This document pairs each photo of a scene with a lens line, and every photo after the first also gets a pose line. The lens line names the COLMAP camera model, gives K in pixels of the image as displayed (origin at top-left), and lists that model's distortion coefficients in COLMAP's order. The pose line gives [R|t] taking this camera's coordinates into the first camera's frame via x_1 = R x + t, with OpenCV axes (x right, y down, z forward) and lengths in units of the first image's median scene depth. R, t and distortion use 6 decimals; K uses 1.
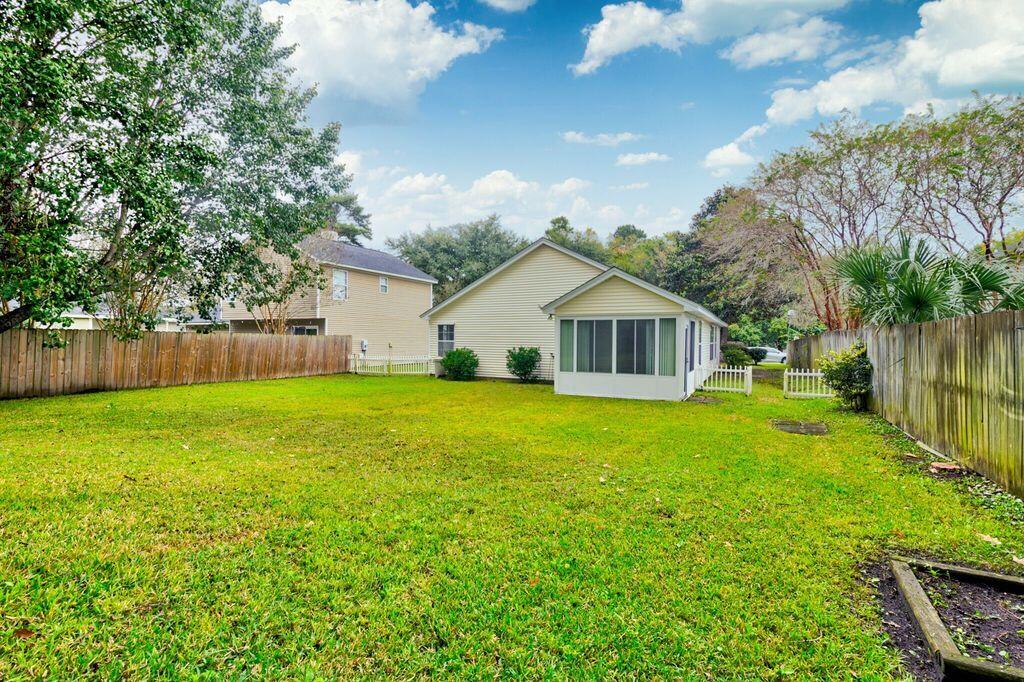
lens RADIAL K [[458.7, 0, 512.0], [0, 458.7, 341.0], [0, 0, 1]] dist [0.029865, -0.000050]
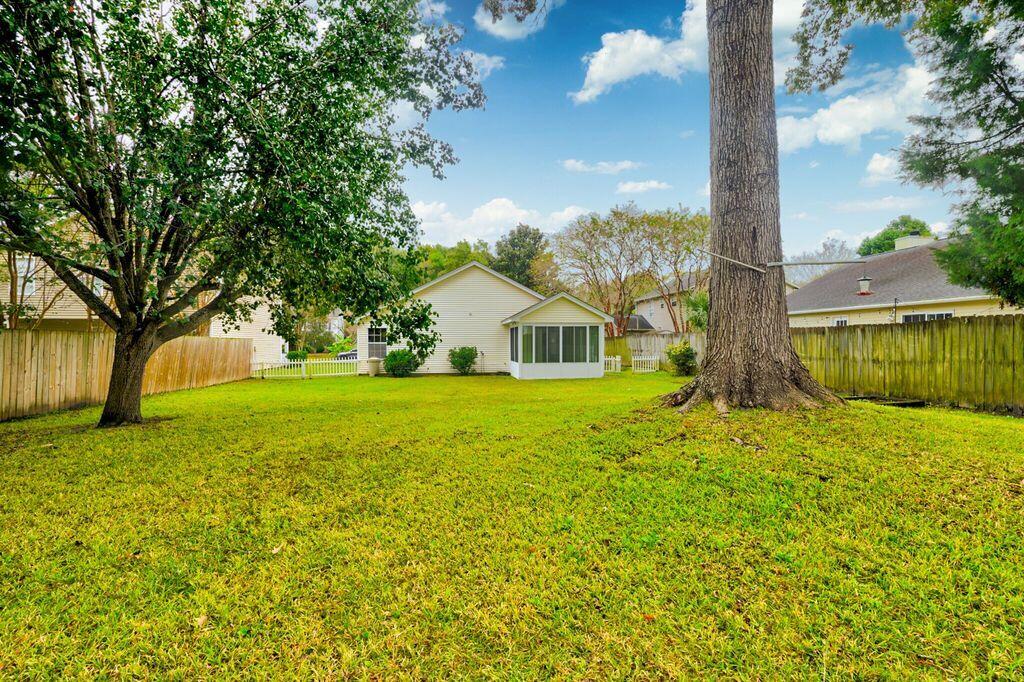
lens RADIAL K [[458.7, 0, 512.0], [0, 458.7, 341.0], [0, 0, 1]] dist [0.029865, -0.000050]
pose [[0.816384, -0.006644, 0.577471, -0.736701], [0.008906, 0.999960, -0.001085, 0.000821], [-0.577440, 0.006029, 0.816411, -0.103972]]
